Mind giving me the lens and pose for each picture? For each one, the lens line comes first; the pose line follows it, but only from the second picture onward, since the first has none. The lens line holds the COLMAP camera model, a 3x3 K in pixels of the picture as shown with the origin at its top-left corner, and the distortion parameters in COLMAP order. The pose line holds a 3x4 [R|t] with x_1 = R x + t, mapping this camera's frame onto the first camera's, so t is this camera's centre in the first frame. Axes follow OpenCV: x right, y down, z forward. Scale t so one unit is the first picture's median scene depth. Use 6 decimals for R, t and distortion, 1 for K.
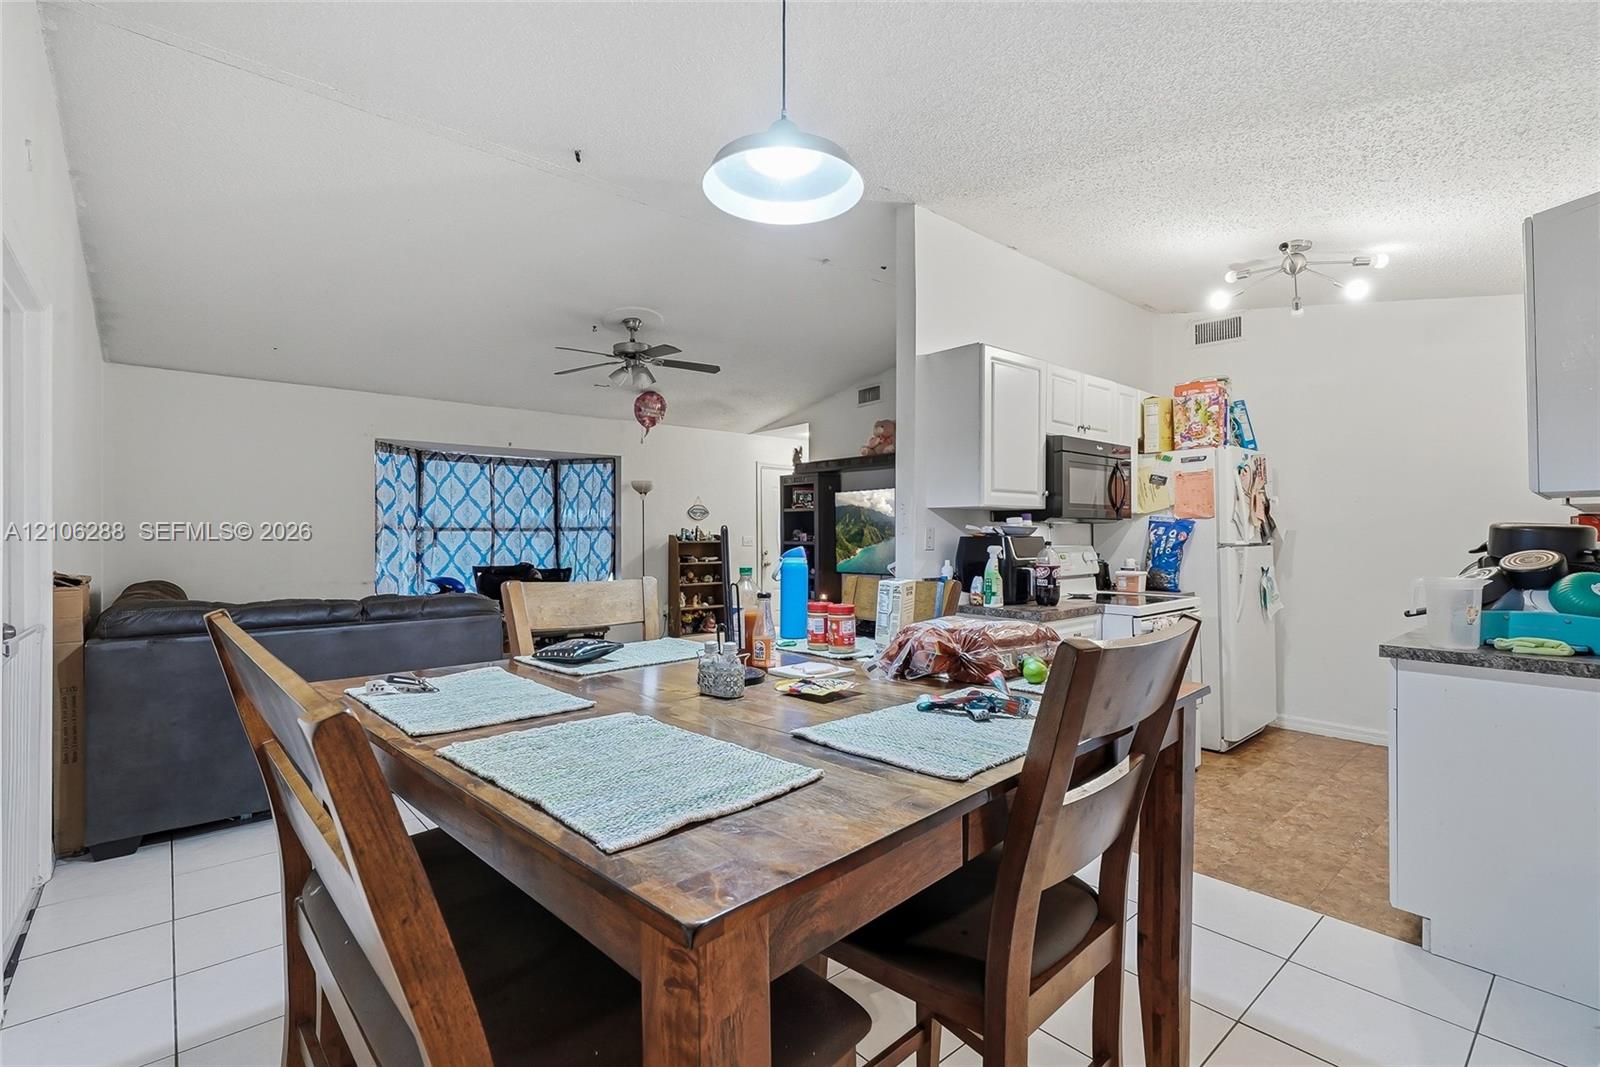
lens RADIAL K [[743.6, 0, 796.1], [0, 743.6, 545.9], [0, 0, 1]] dist [-0.001176, -0.000519]
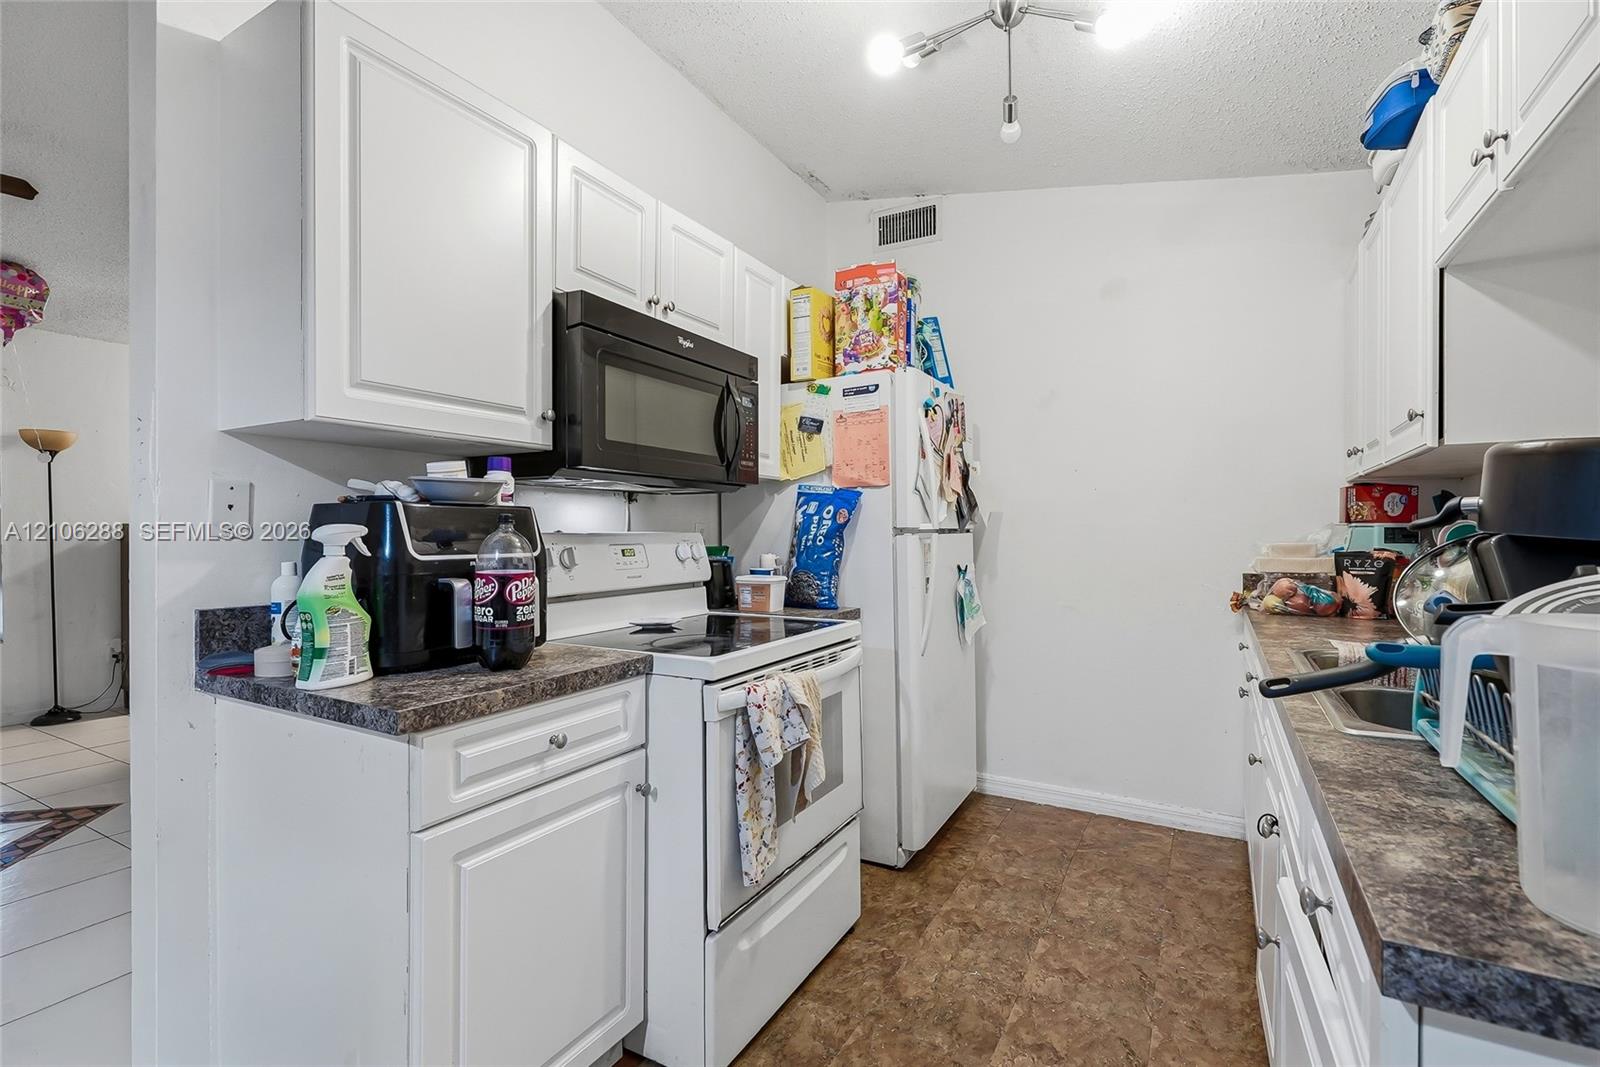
lens RADIAL K [[747.7, 0, 803.7], [0, 747.7, 578.1], [0, 0, 1]] dist [0.000481, -0.000195]
pose [[0.941040, -0.020875, 0.337650, 0.280931], [0.005461, 0.998902, 0.046536, 0.008569], [-0.338251, -0.041949, 0.940121, 0.433535]]
